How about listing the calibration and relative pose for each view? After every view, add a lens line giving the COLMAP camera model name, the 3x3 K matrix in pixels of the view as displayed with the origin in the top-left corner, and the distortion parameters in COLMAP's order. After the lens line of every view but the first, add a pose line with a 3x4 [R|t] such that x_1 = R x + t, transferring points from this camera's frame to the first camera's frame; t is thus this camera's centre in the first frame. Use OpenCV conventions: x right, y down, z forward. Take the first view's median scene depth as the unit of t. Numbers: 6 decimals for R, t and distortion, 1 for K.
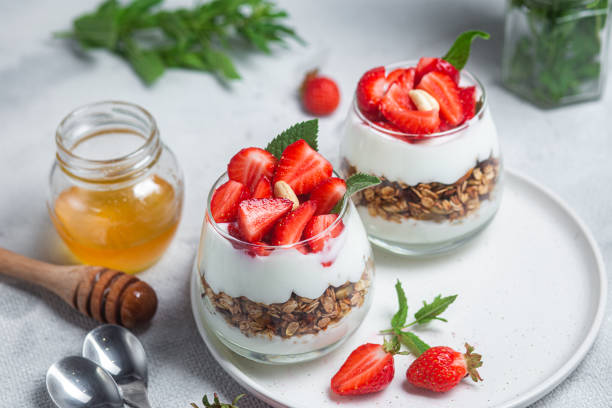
lens RADIAL K [[1711.5, 0, 314.4], [0, 1711.5, 181.1], [0, 0, 1]] dist [0.053089, 0.000000]
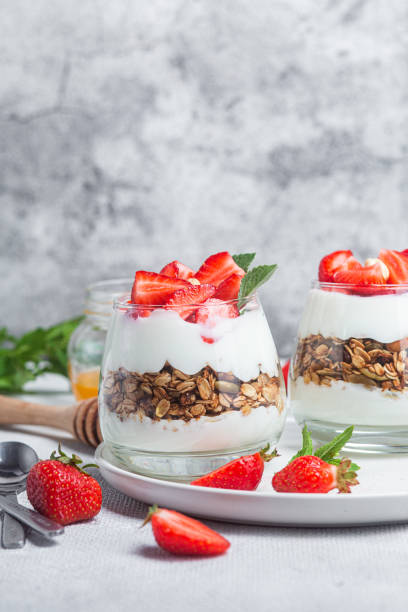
lens RADIAL K [[1711.5, 0, 202.3], [0, 1711.5, 303.3], [0, 0, 1]] dist [0.053089, 0.000000]
pose [[0.920058, 0.062929, -0.386695, 0.361963], [-0.260210, 0.836028, -0.483061, 0.479405], [0.292889, 0.545066, 0.785569, 0.229276]]
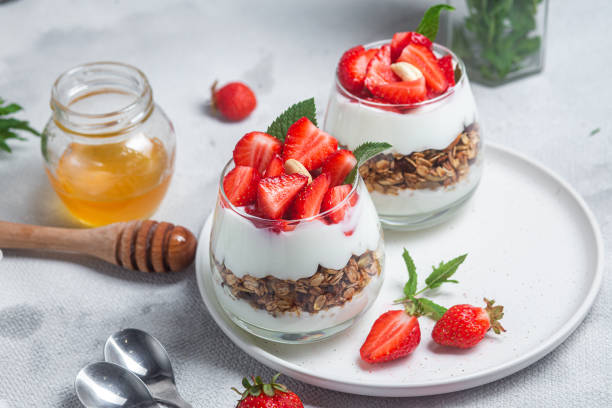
lens RADIAL K [[1711.5, 0, 310.8], [0, 1711.5, 207.7], [0, 0, 1]] dist [0.053089, 0.000000]
pose [[0.984332, -0.116536, 0.132326, -0.142755], [0.121918, 0.991982, -0.033292, 0.062615], [-0.127385, 0.048904, 0.990647, -0.002443]]
